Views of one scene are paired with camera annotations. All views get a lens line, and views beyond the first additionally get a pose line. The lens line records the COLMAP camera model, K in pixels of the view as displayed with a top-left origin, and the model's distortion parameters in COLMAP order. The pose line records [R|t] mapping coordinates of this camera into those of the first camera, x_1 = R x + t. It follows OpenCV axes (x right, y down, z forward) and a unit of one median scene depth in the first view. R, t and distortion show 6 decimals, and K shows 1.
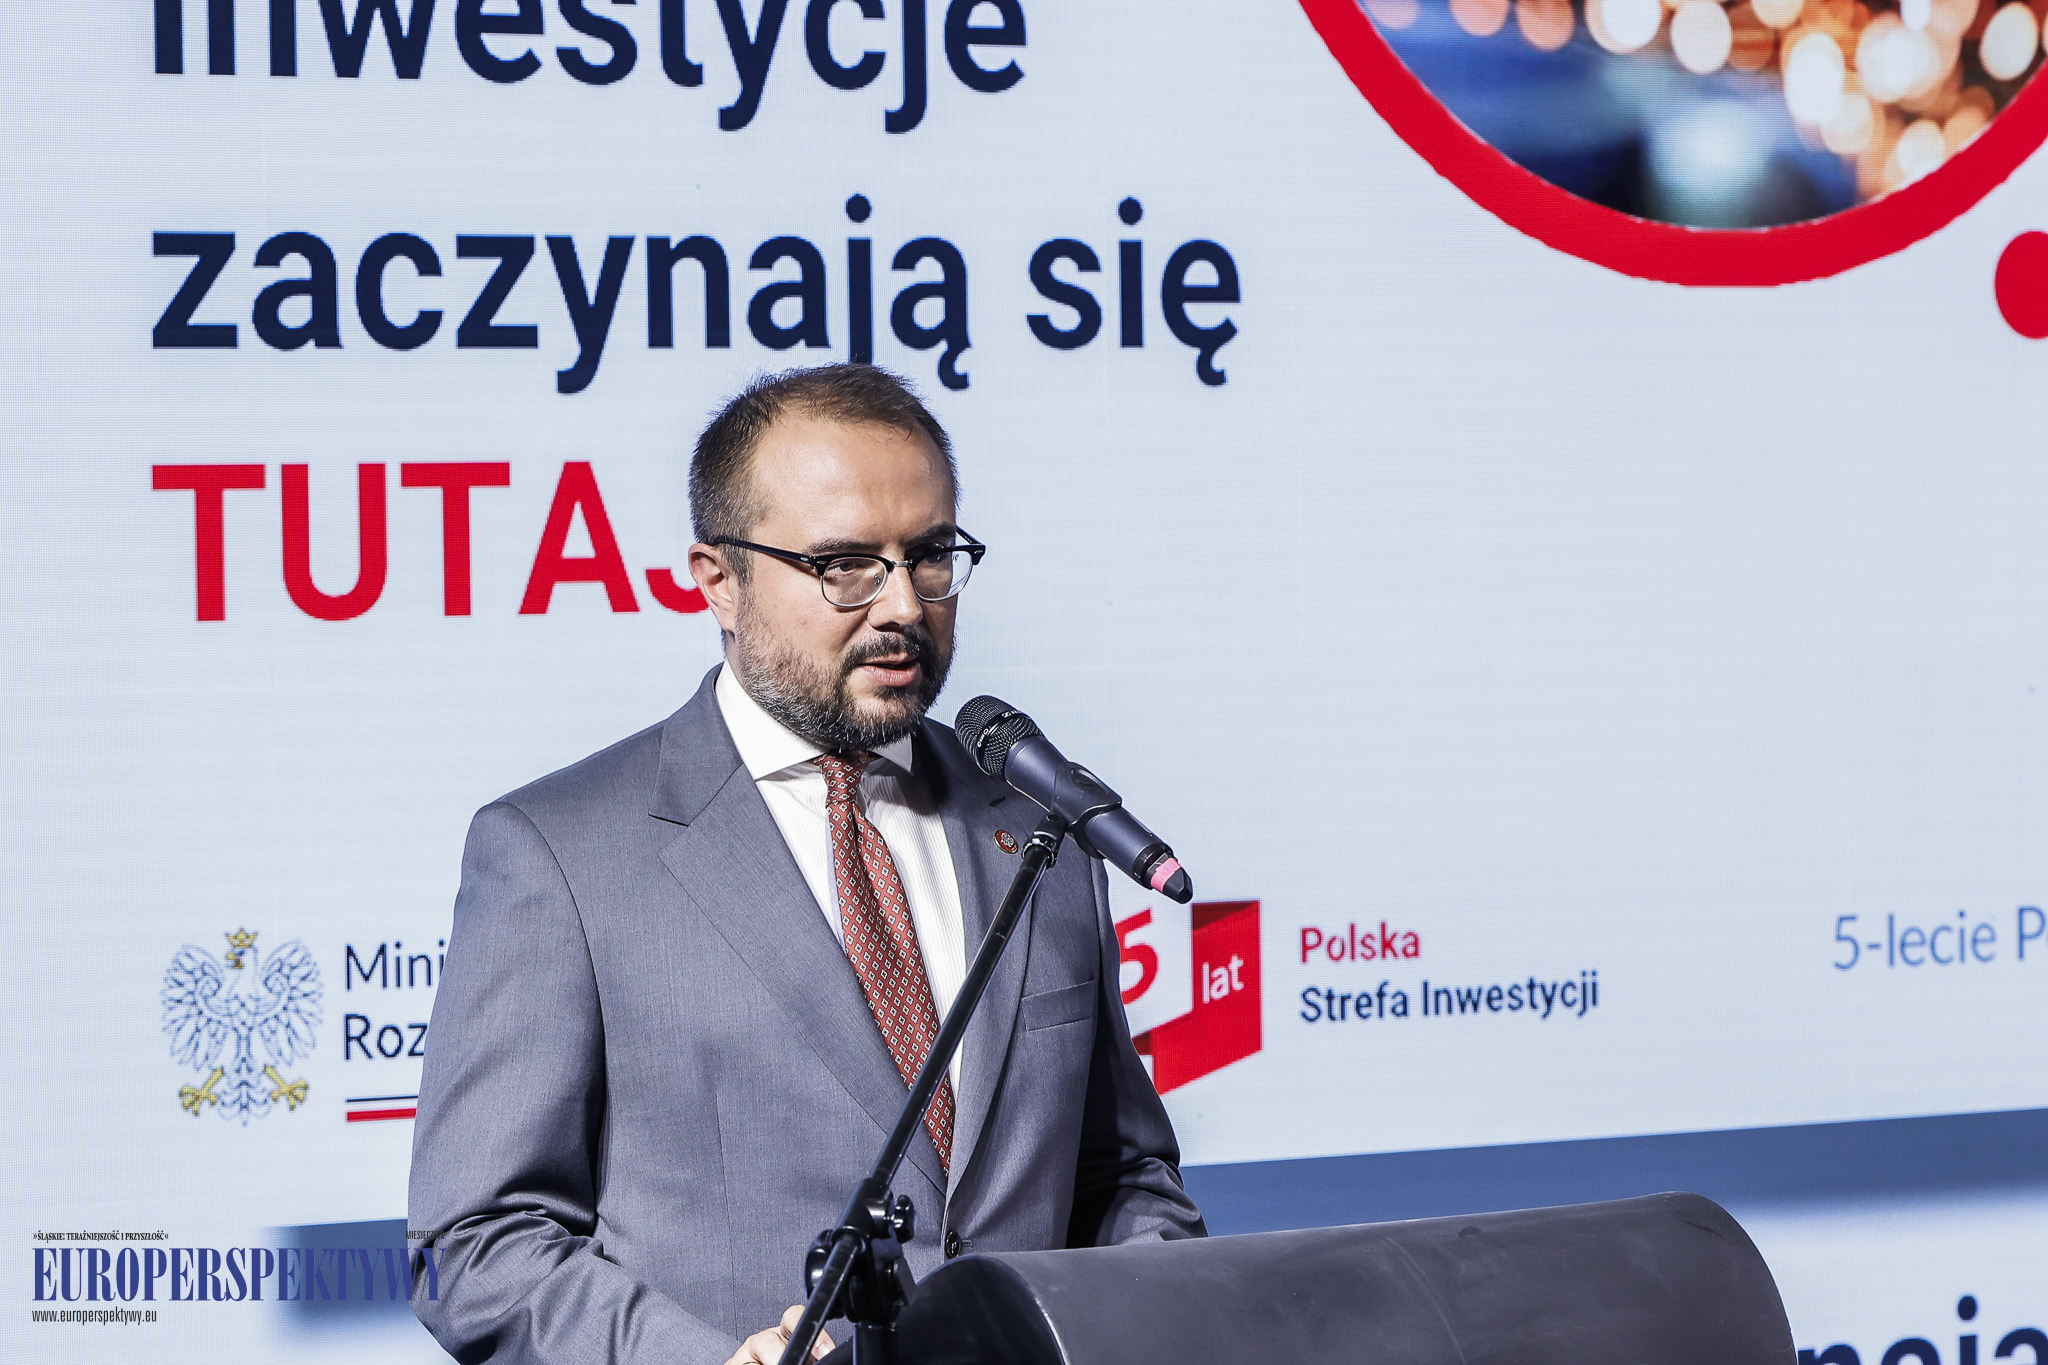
lens RADIAL K [[9113.8, 0, 1009.3], [0, 9113.8, 687.8], [0, 0, 1]] dist [0.258806, 0.000000]
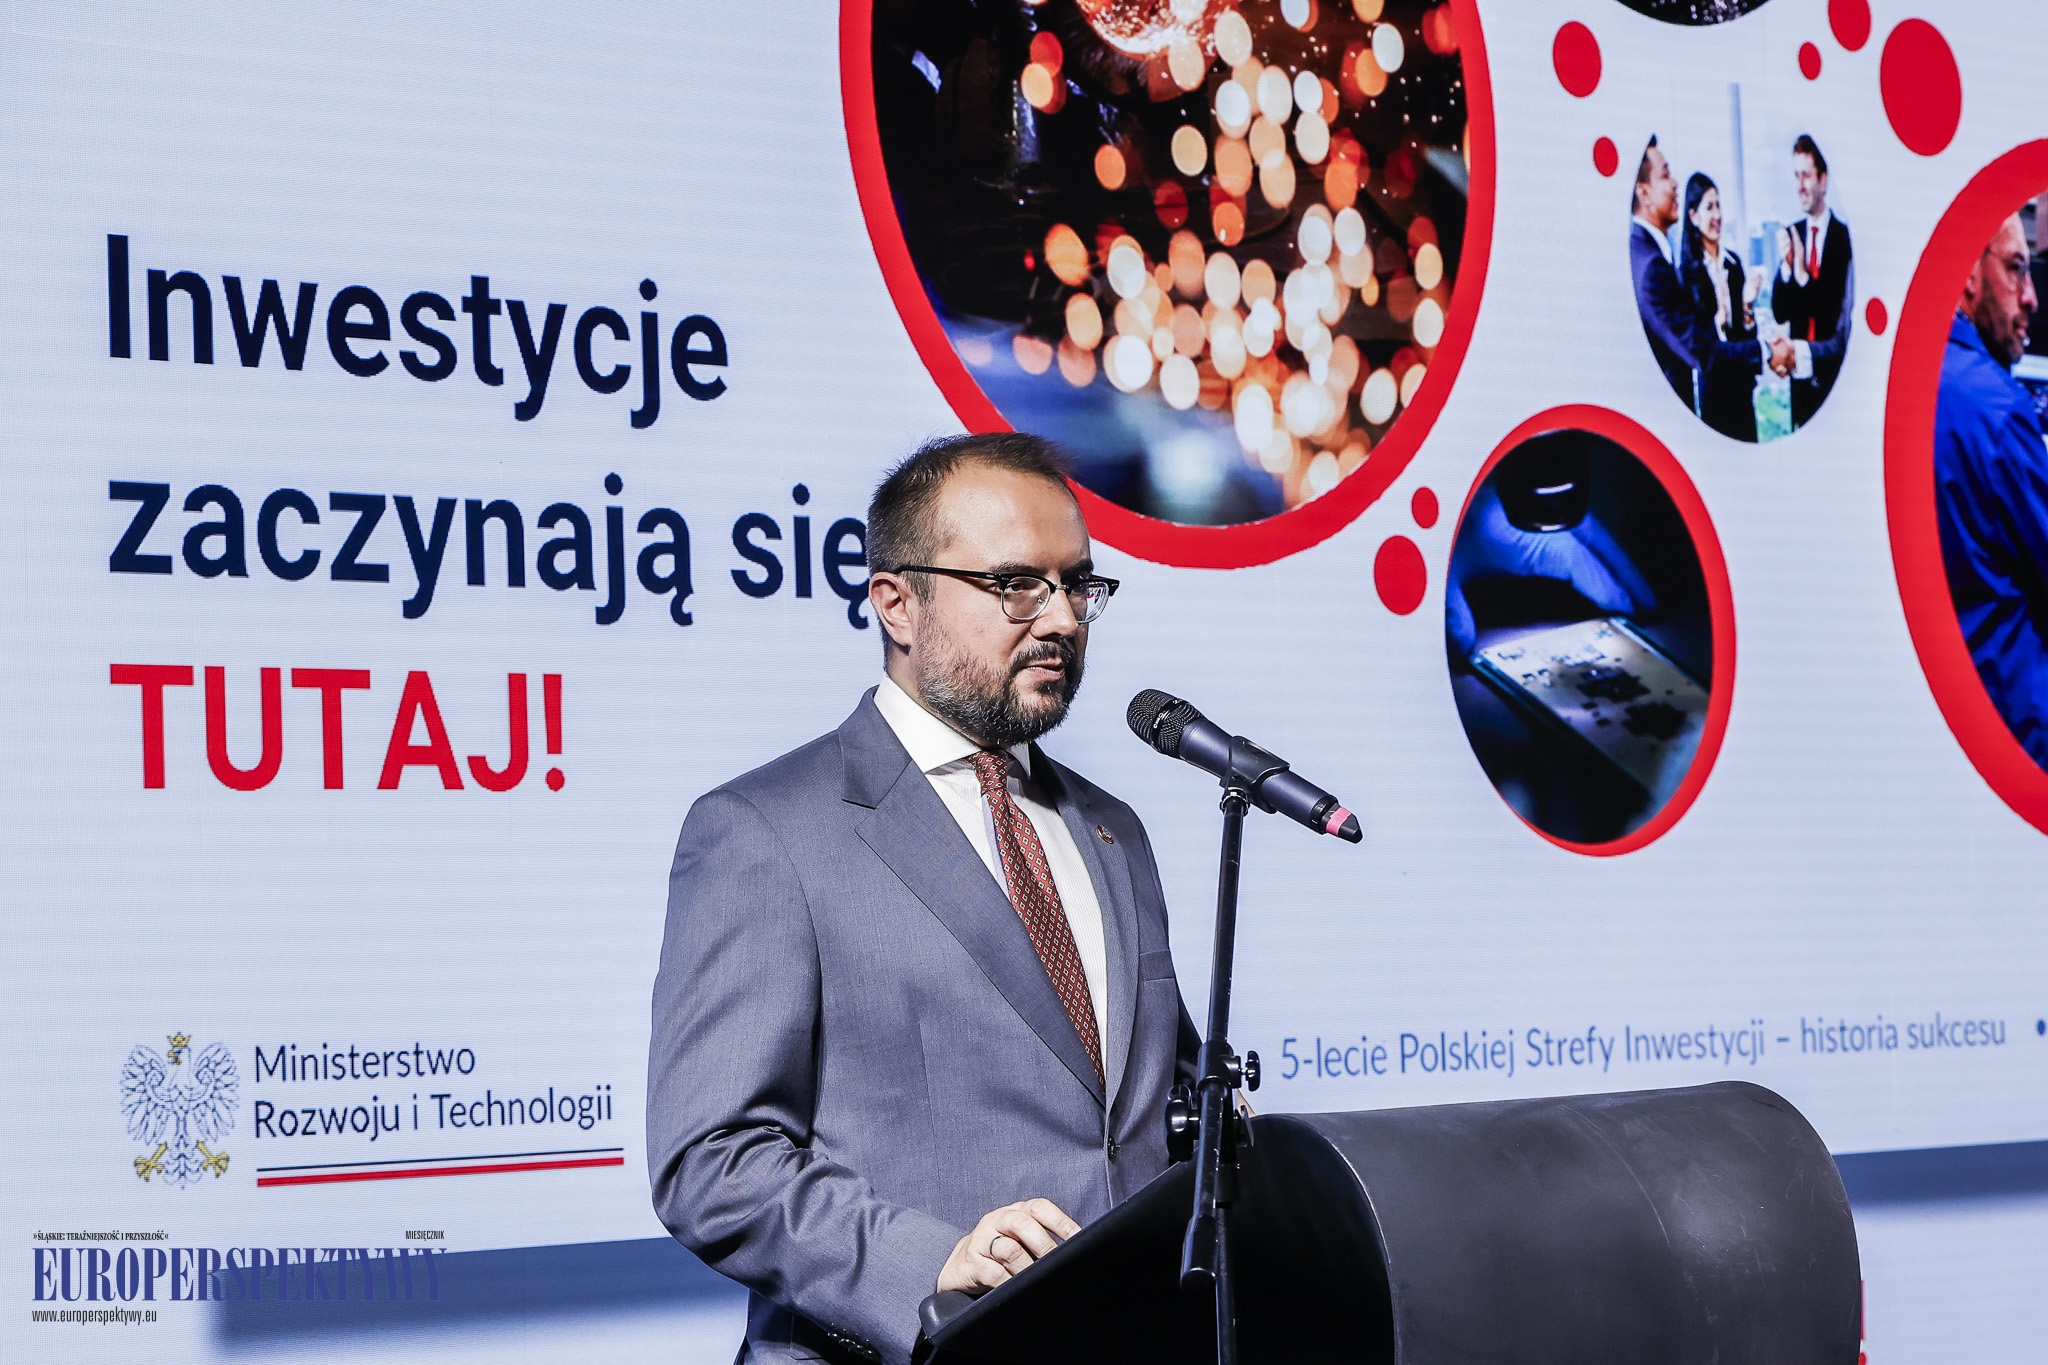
lens RADIAL K [[5854.2, 0, 1012.8], [0, 5854.2, 685.4], [0, 0, 1]] dist [0.067178, 0.000000]
pose [[0.982670, -0.008776, 0.185154, -0.119845], [0.023893, 0.996543, -0.079572, 0.045564], [-0.183816, 0.082617, 0.979483, 0.179953]]
